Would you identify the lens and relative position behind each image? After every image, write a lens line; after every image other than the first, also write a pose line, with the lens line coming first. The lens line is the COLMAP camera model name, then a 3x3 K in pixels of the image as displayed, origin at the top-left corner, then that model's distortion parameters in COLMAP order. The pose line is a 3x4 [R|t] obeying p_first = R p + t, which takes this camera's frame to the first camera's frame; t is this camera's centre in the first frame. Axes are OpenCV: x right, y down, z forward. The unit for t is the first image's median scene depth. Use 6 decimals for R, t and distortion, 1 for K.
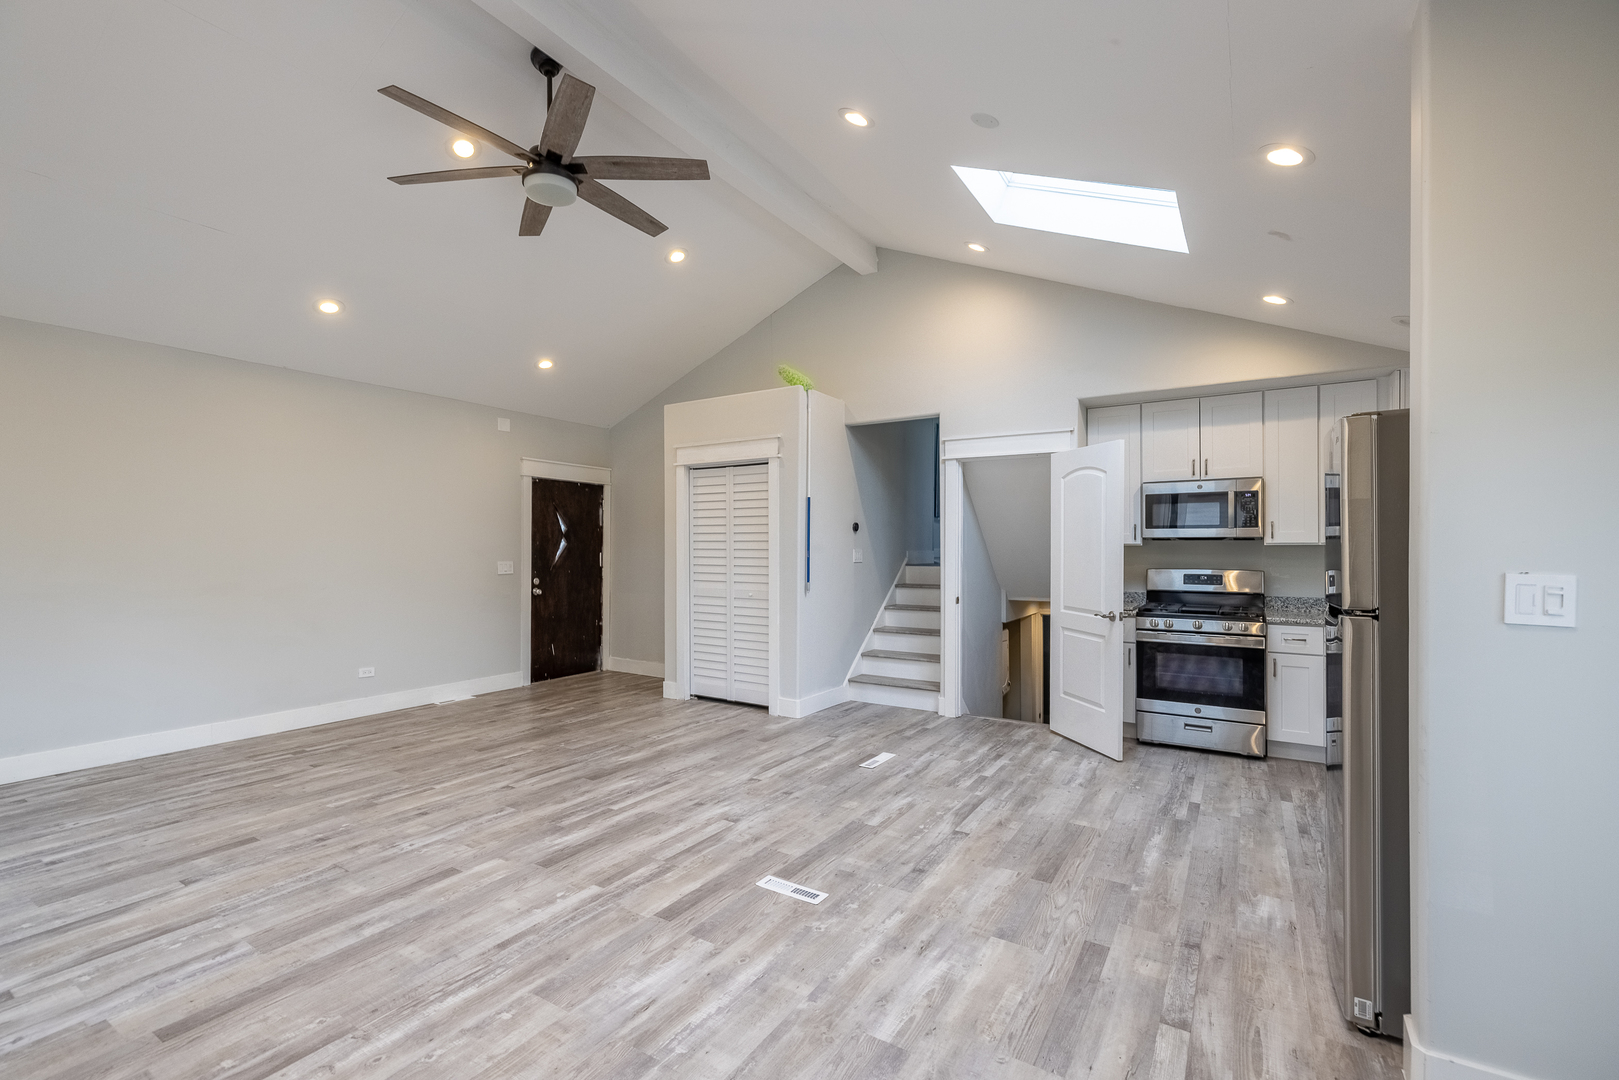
lens RADIAL K [[698.7, 0, 809.7], [0, 698.7, 539.5], [0, 0, 1]] dist [-0.000191, -0.000046]
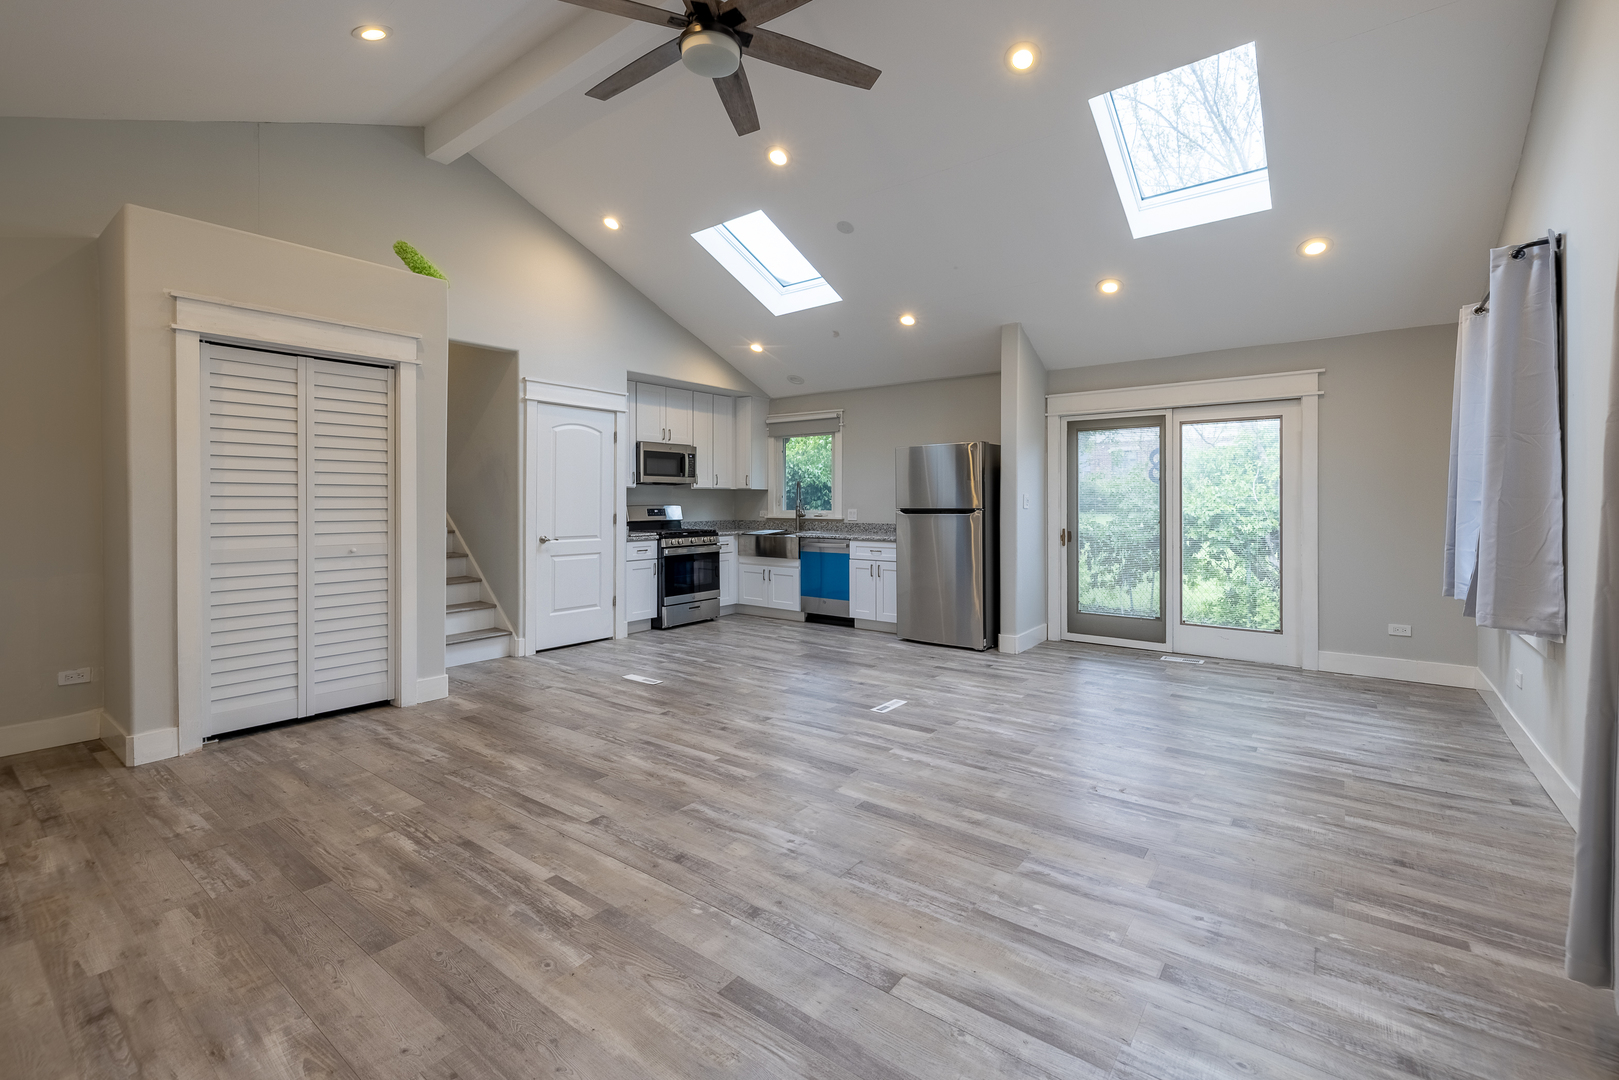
lens RADIAL K [[698.7, 0, 805.9], [0, 698.7, 510.5], [0, 0, 1]] dist [-0.000191, -0.000046]
pose [[0.095124, -0.015846, 0.995339, -1.118772], [-0.010162, 0.999806, 0.016889, 0.034899], [-0.995414, -0.011722, 0.094944, 0.747355]]
